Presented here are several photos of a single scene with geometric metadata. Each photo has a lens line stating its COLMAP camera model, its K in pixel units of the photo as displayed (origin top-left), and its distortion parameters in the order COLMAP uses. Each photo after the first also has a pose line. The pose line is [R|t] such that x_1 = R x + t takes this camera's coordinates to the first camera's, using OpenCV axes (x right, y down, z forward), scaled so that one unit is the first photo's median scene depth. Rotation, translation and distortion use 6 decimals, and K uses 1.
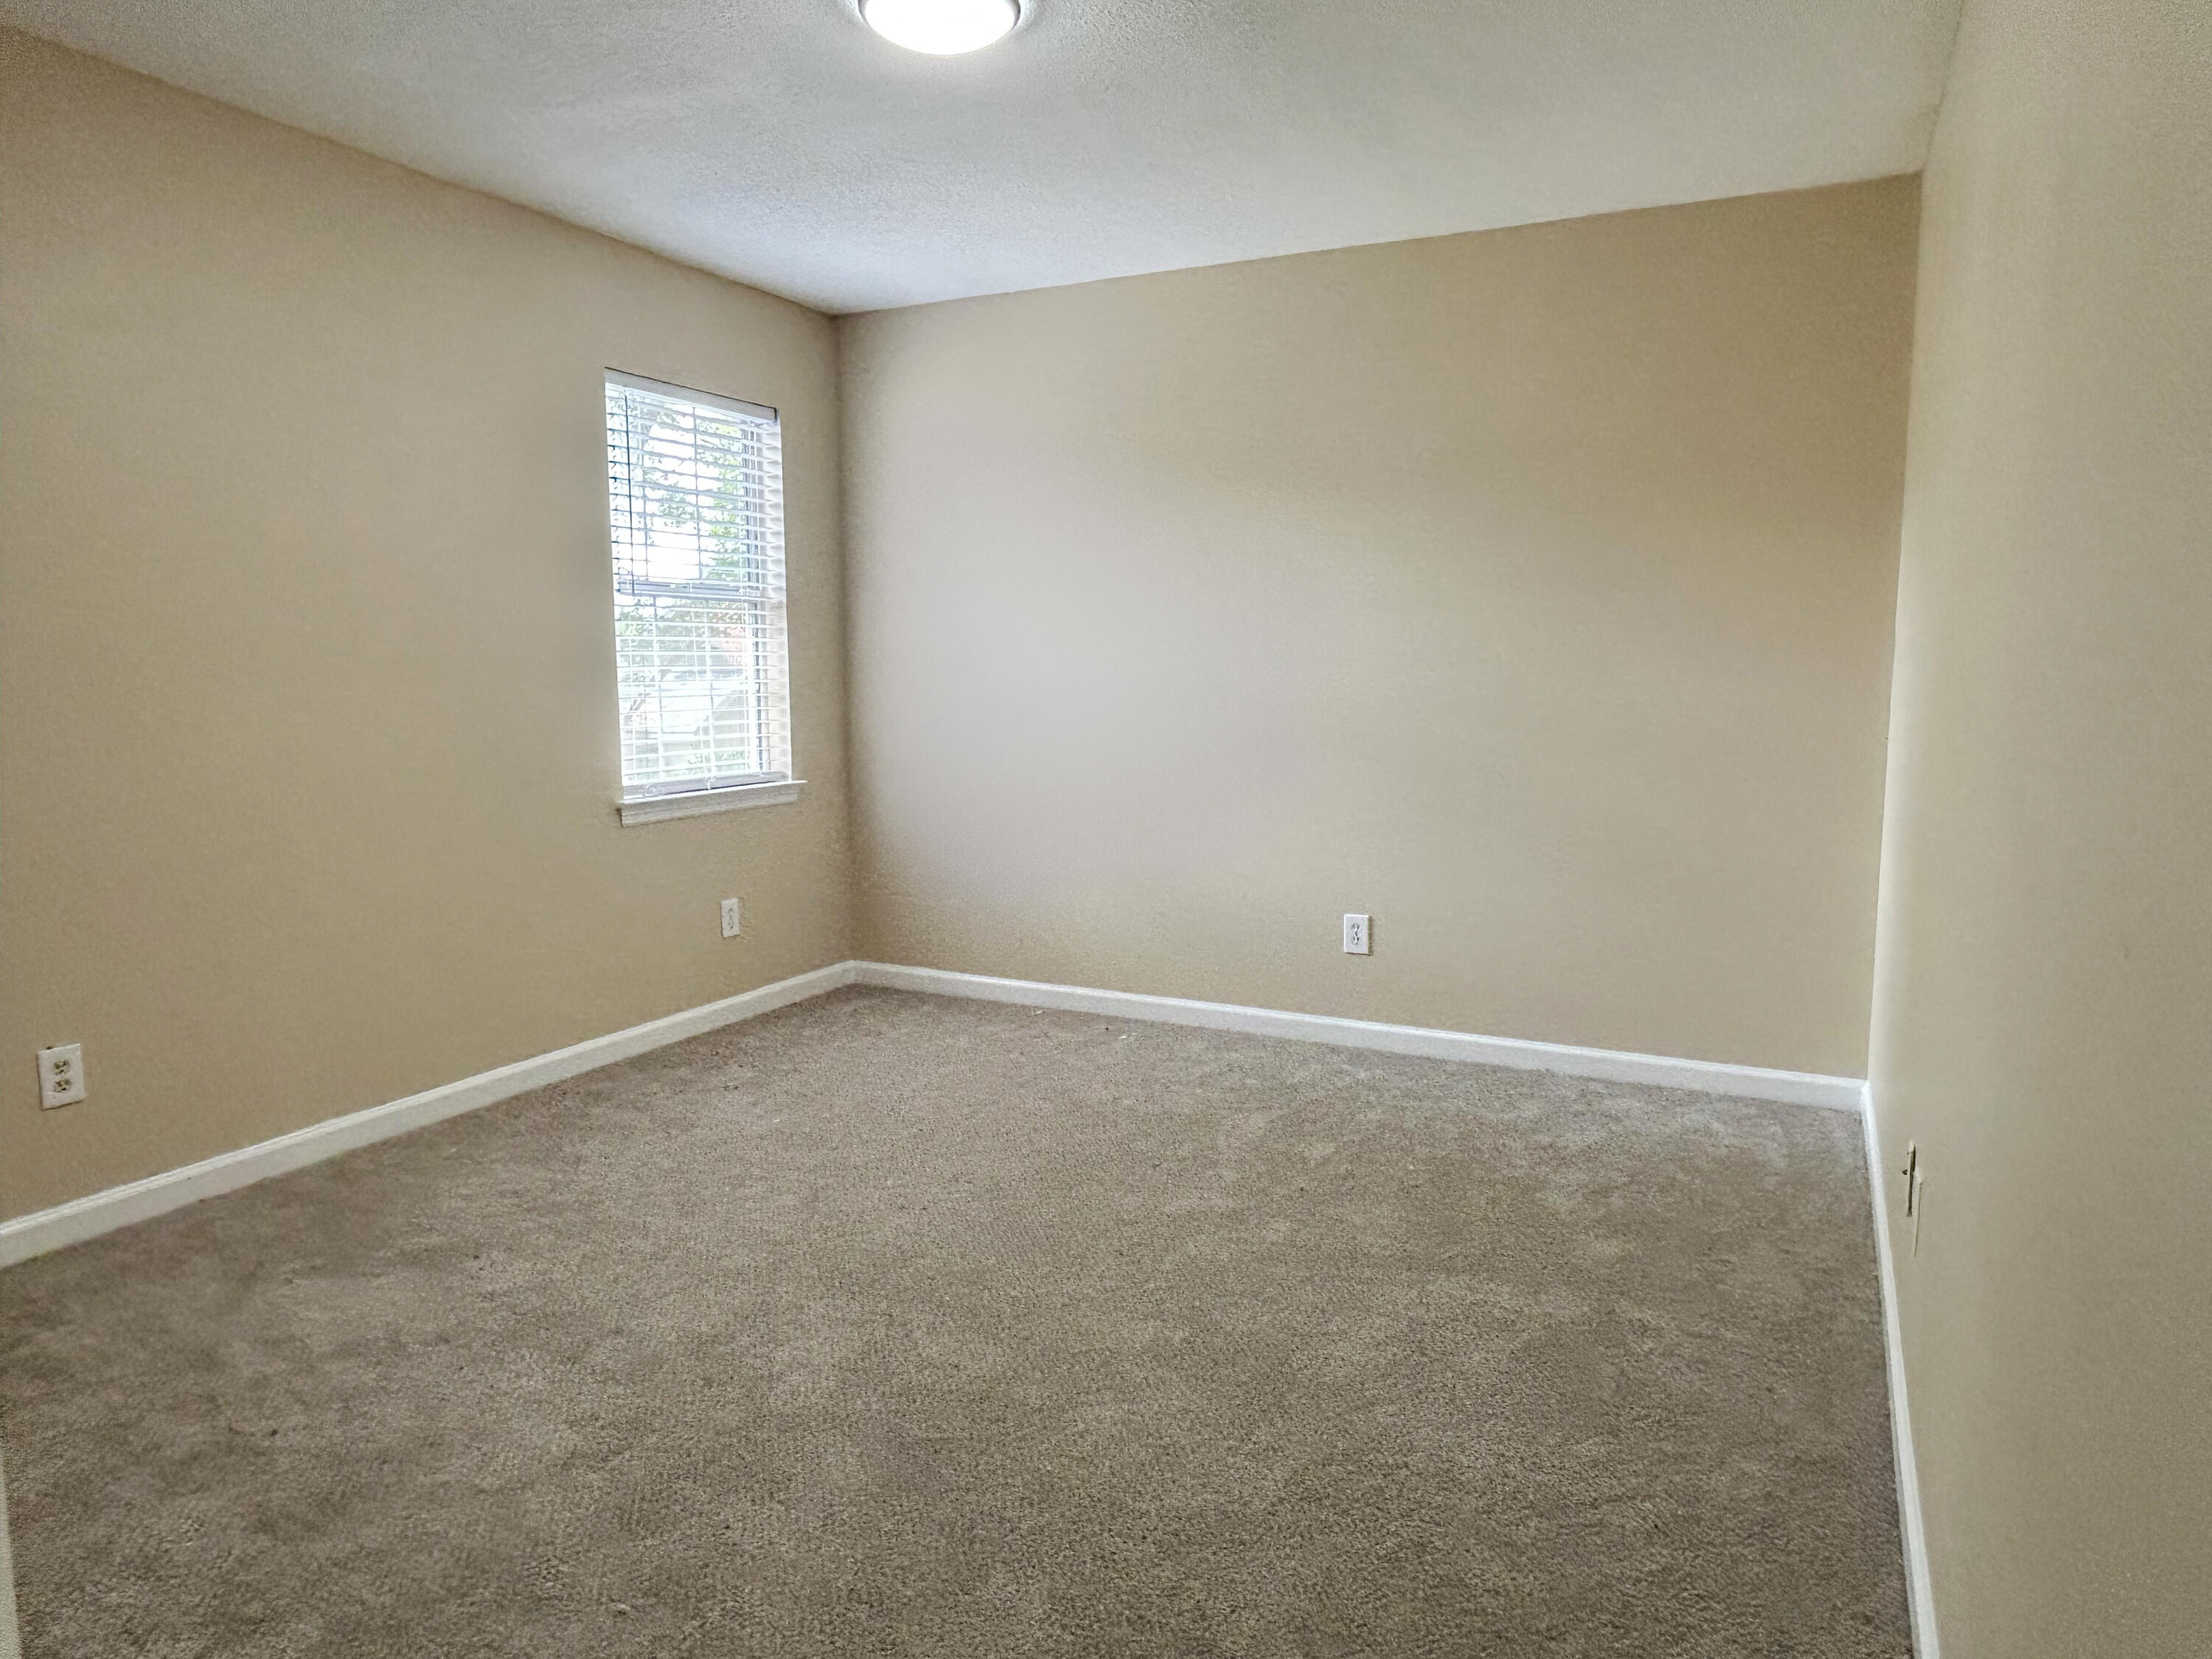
lens RADIAL K [[1172.7, 0, 1149.8], [0, 1172.7, 811.9], [0, 0, 1]] dist [0.005460, 0.000289]
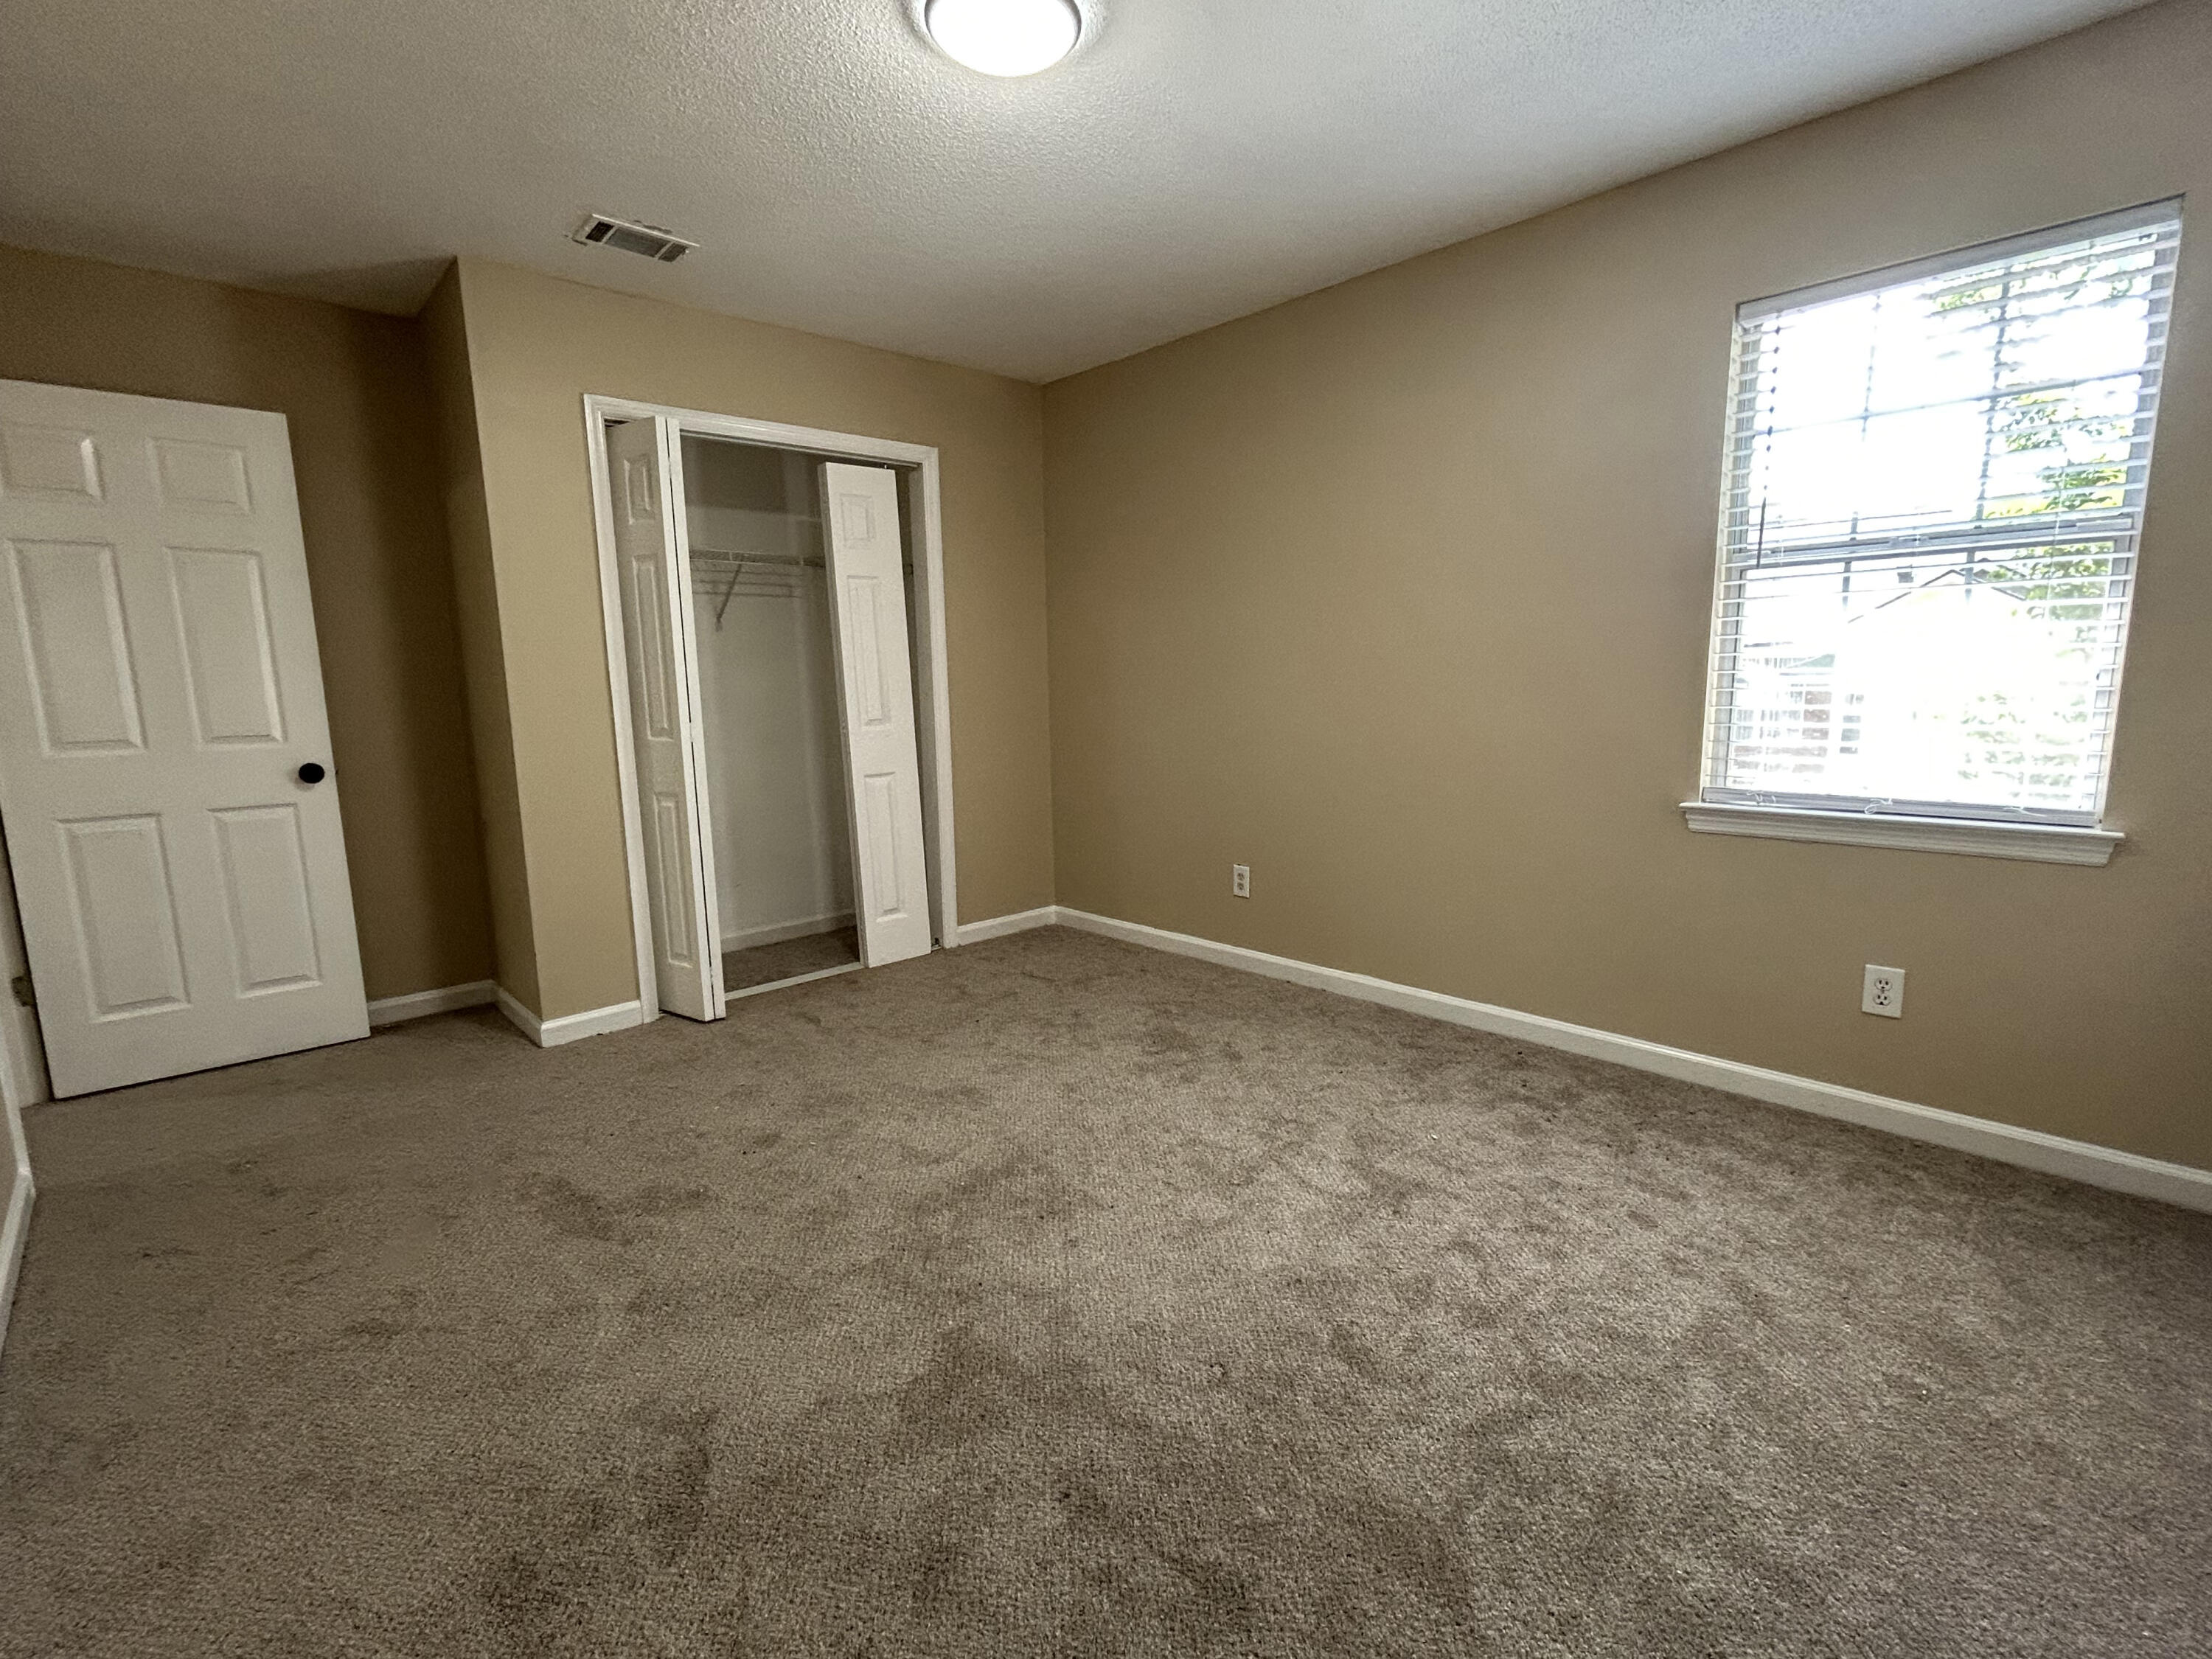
lens RADIAL K [[978.6, 0, 1106.0], [0, 978.6, 829.5], [0, 0, 1]] dist [0.000081, 0.000051]
pose [[-0.286220, 0.154152, -0.945682, 0.540250], [-0.100152, 0.976754, 0.189529, -0.117580], [0.952915, 0.148959, -0.264128, 1.057705]]
